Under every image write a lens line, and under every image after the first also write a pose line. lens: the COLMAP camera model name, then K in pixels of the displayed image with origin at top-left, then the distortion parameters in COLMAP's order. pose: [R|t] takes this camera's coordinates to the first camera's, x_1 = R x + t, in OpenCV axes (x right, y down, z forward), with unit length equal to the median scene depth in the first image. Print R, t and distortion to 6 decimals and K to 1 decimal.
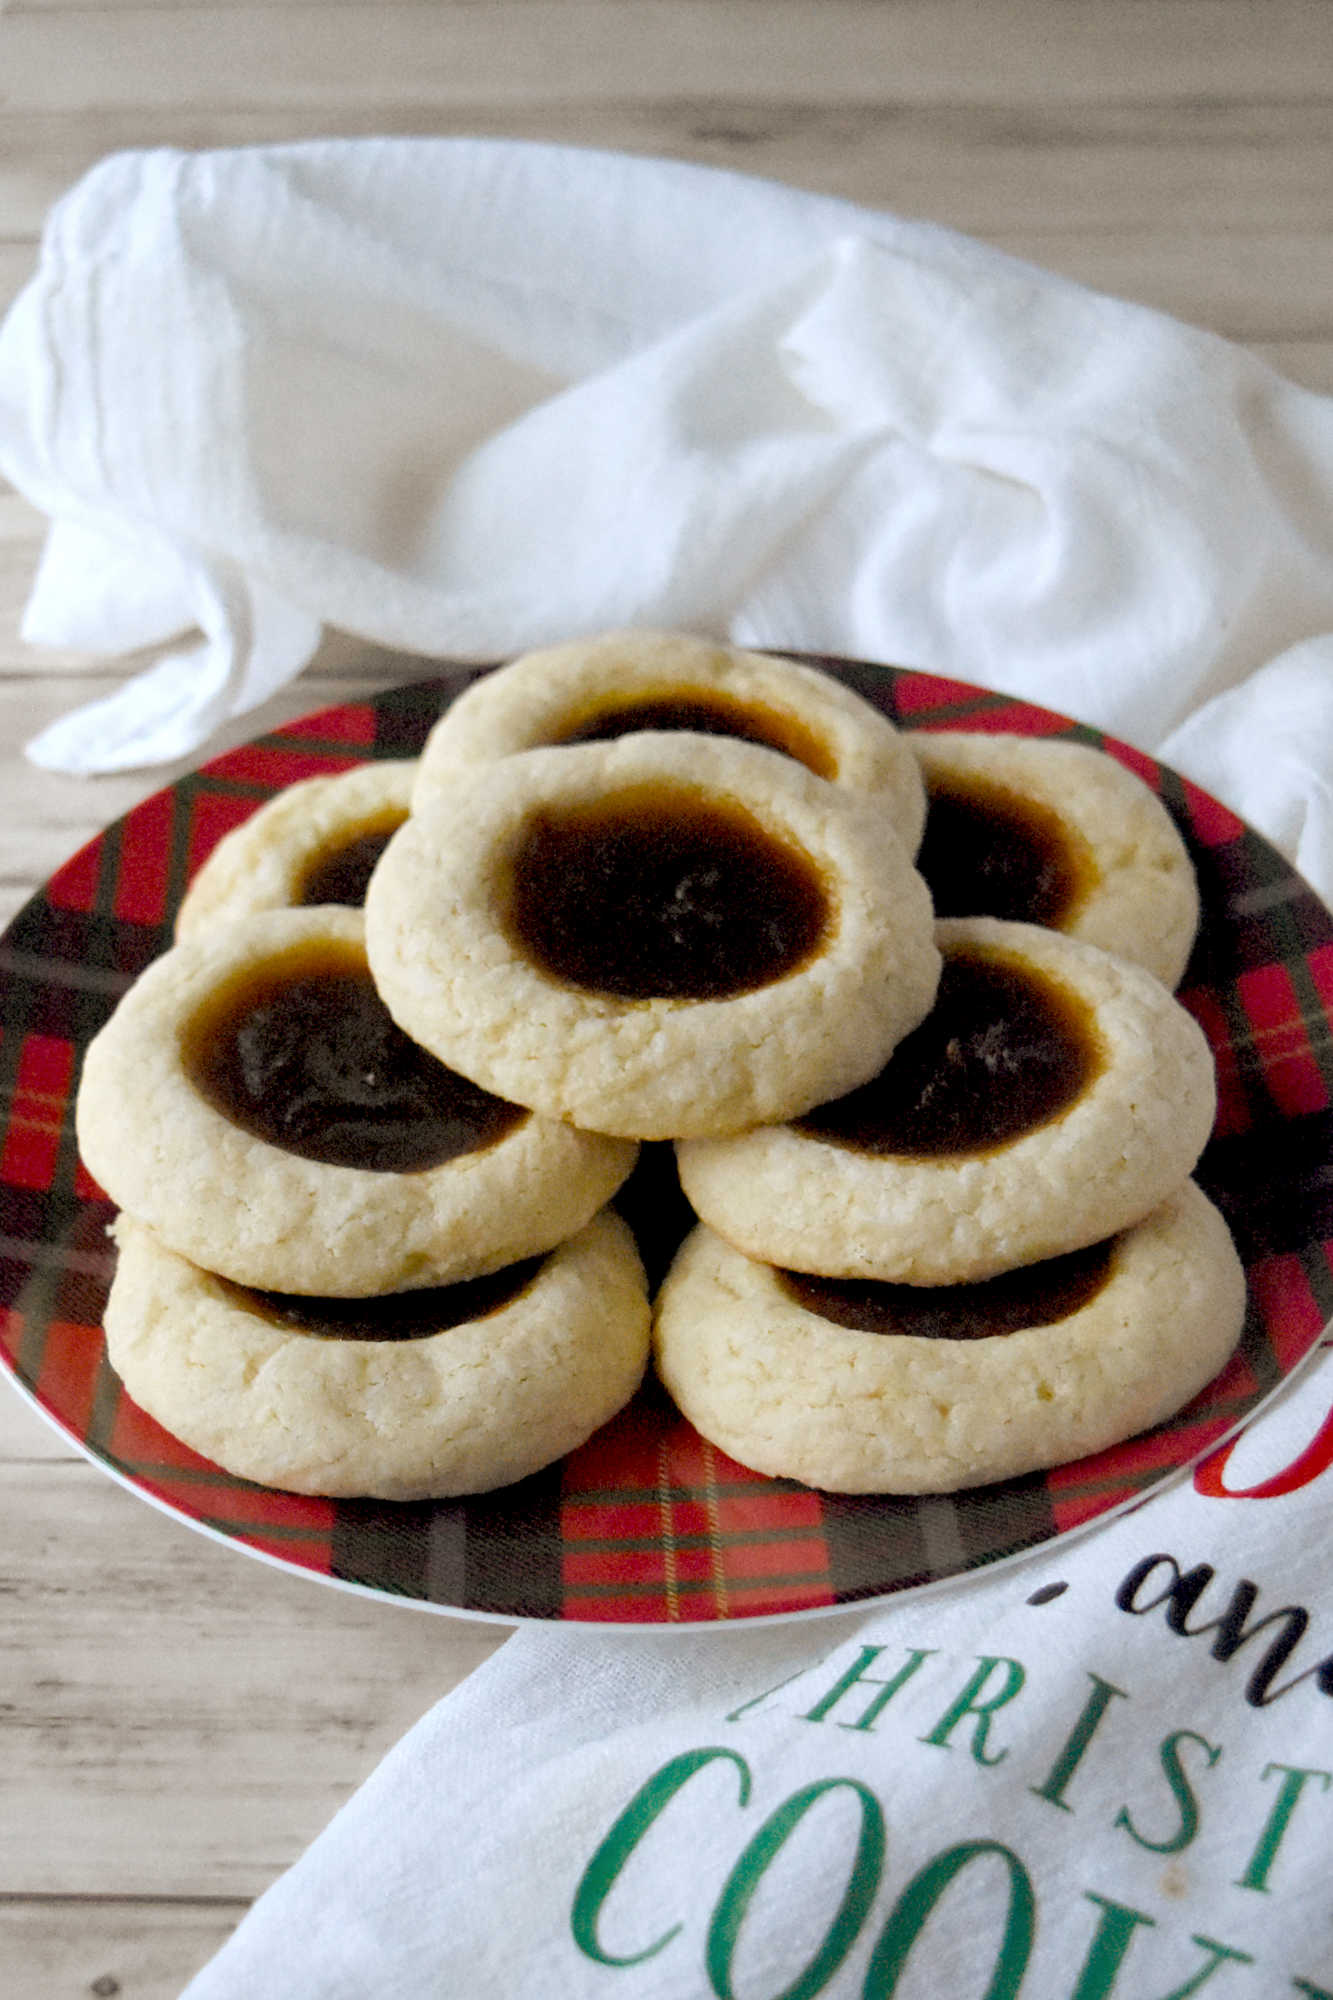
lens RADIAL K [[2978.5, 0, 624.6], [0, 2978.5, 981.5], [0, 0, 1]] dist [-0.051674, 0.000000]
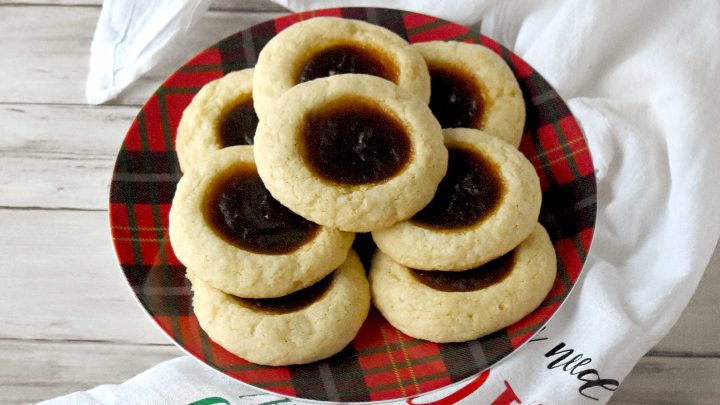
lens RADIAL K [[1396.6, 0, 373.2], [0, 1396.6, 177.0], [0, 0, 1]] dist [0.016093, 0.000000]
pose [[0.985950, -0.118436, 0.117798, -0.146503], [0.087416, 0.966748, 0.240324, -0.349032], [-0.142345, -0.226650, 0.963518, -0.381980]]
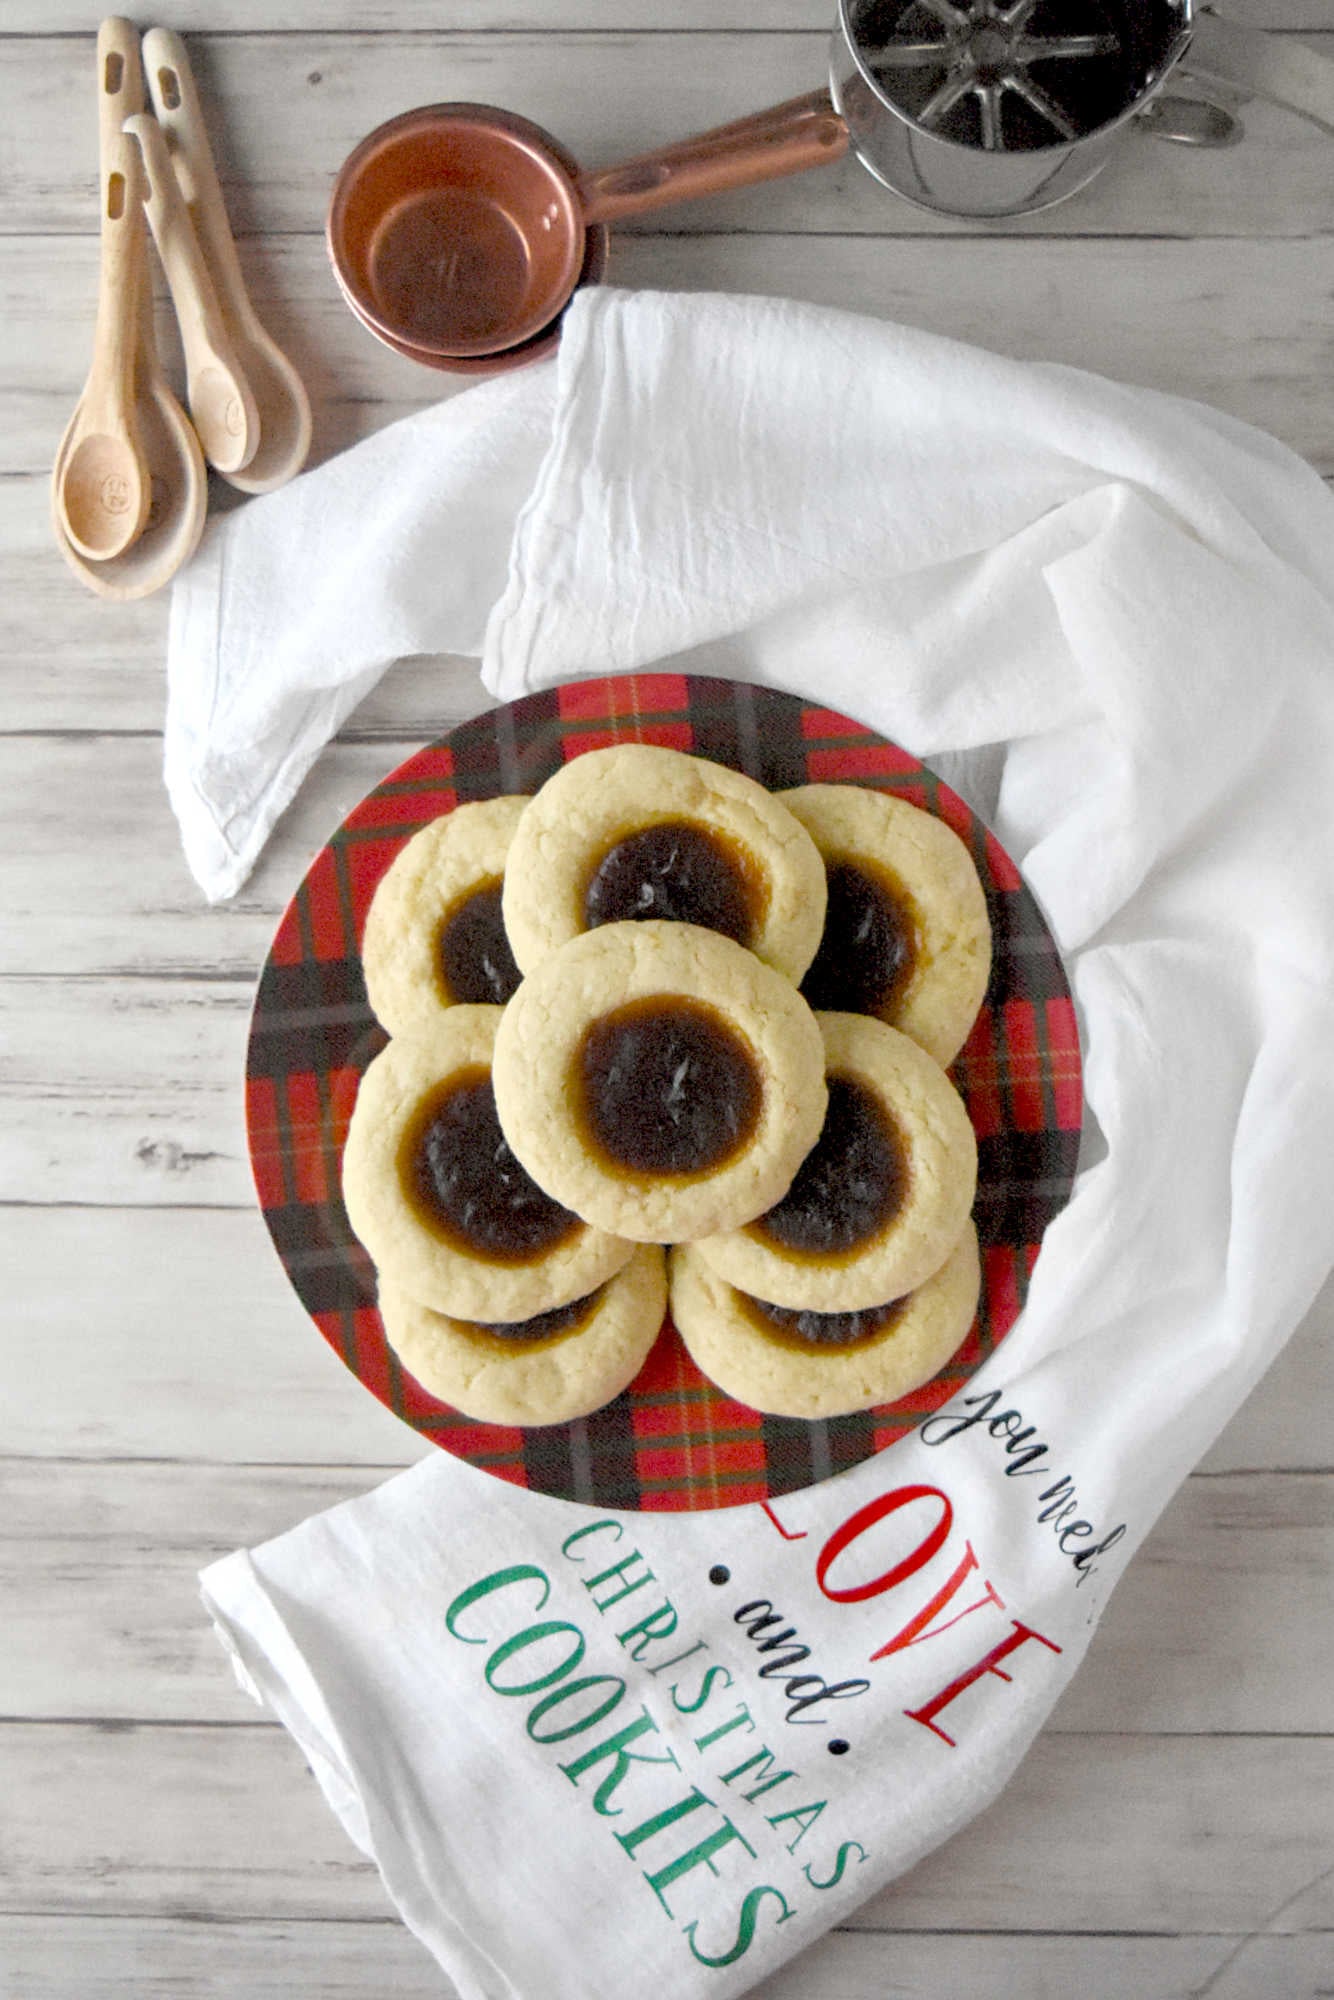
lens RADIAL K [[3011.0, 0, 634.1], [0, 3011.0, 1024.7], [0, 0, 1]] dist [-0.001967, 0.000000]
pose [[0.999179, -0.040468, -0.002070, -0.001271], [0.026367, 0.610508, 0.791571, -1.510523], [-0.030770, -0.790975, 0.611074, -0.037058]]
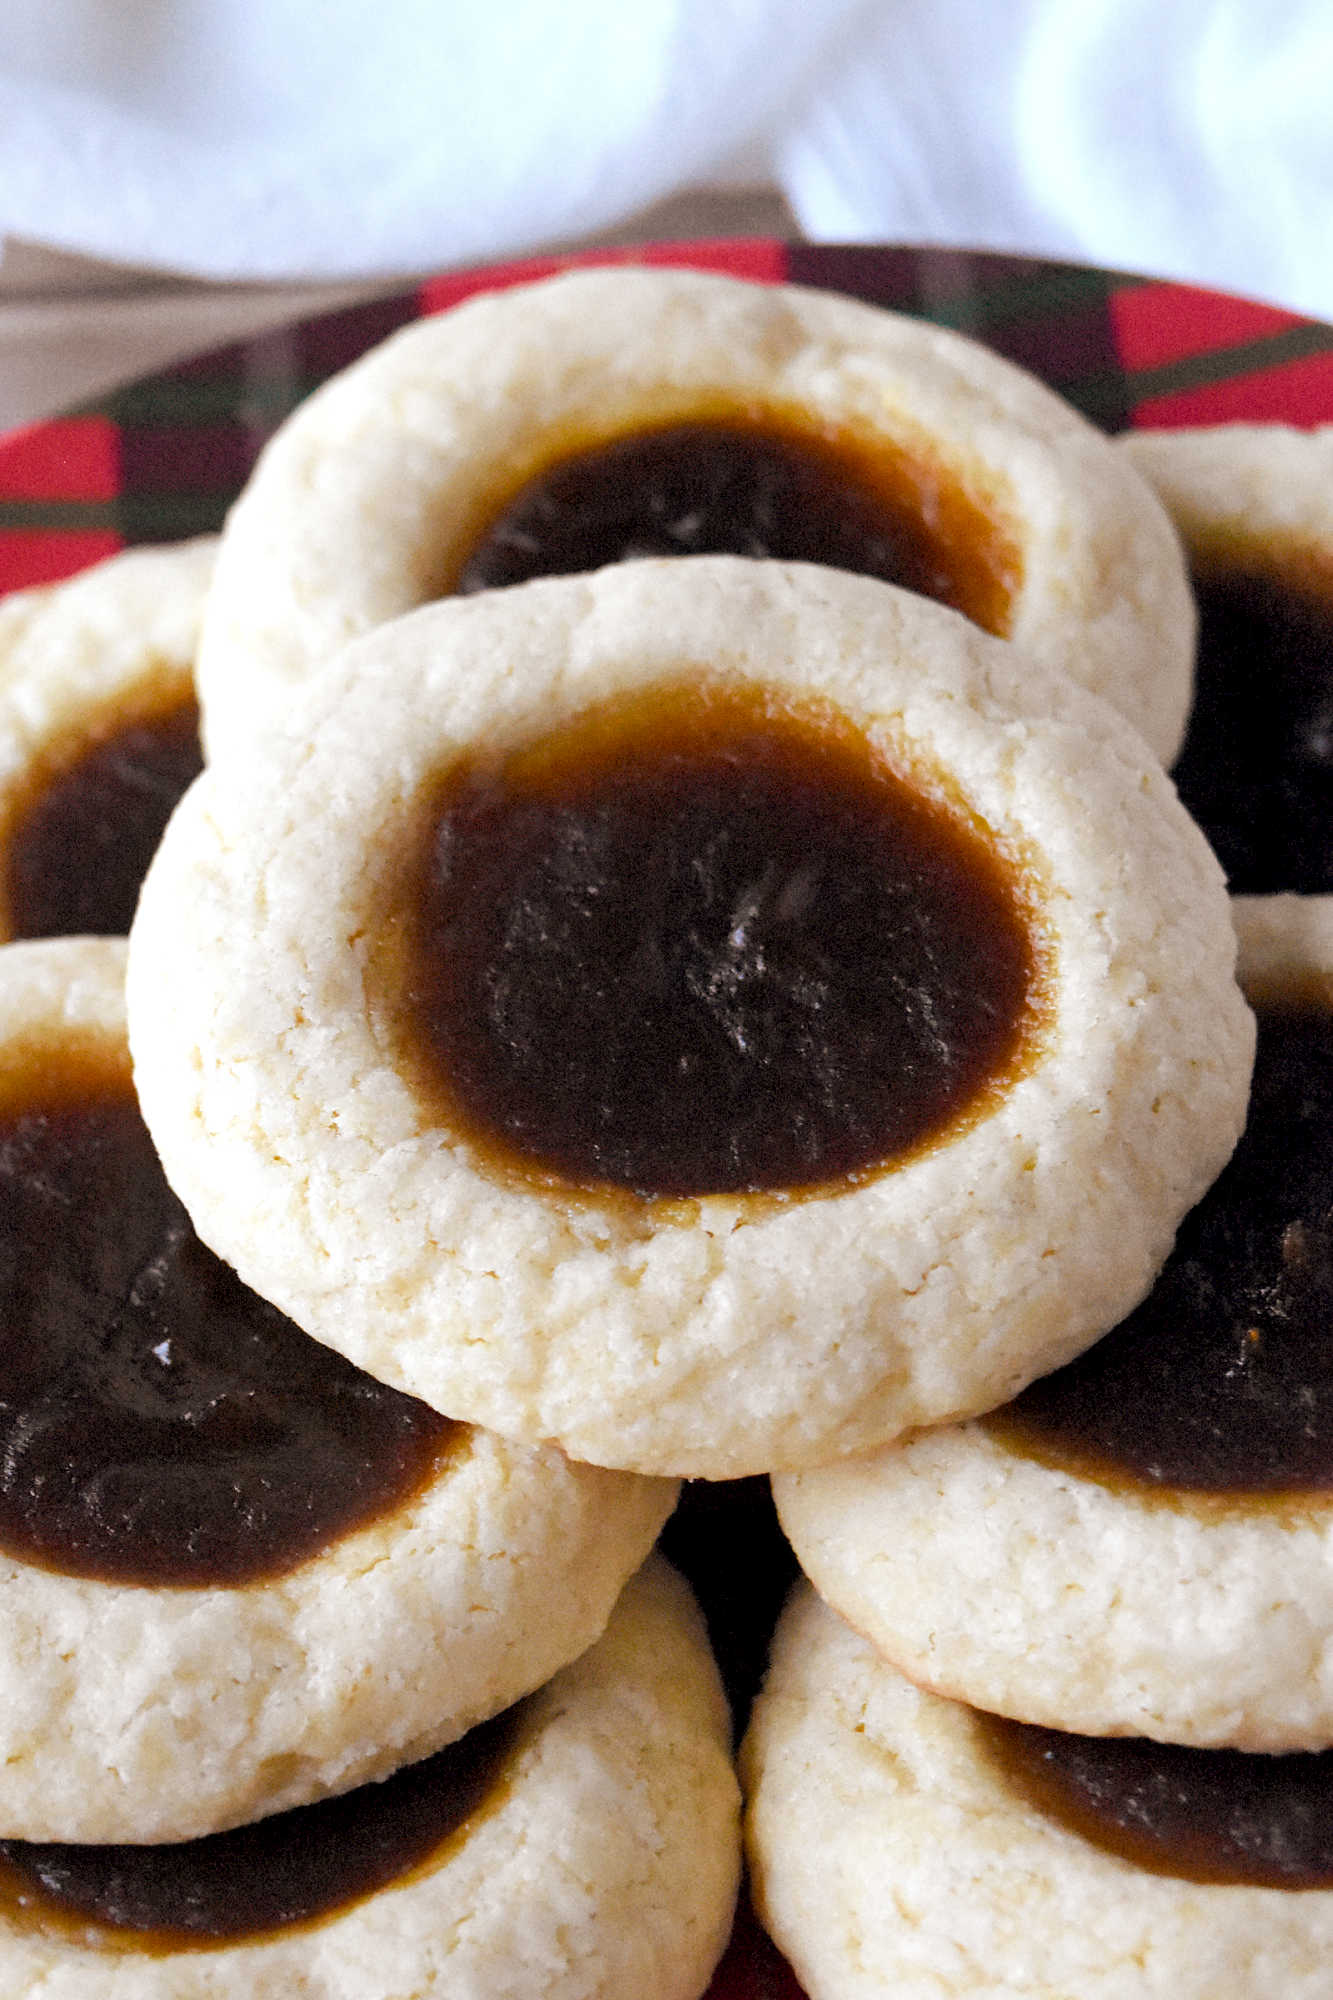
lens RADIAL K [[4729.1, 0, 647.3], [0, 4729.1, 989.5], [0, 0, 1]] dist [0.047322, 0.000000]
pose [[0.997693, -0.067880, 0.000329, 0.002228], [0.066546, 0.979019, 0.192597, -0.187746], [-0.013396, -0.192131, 0.981278, 0.215188]]
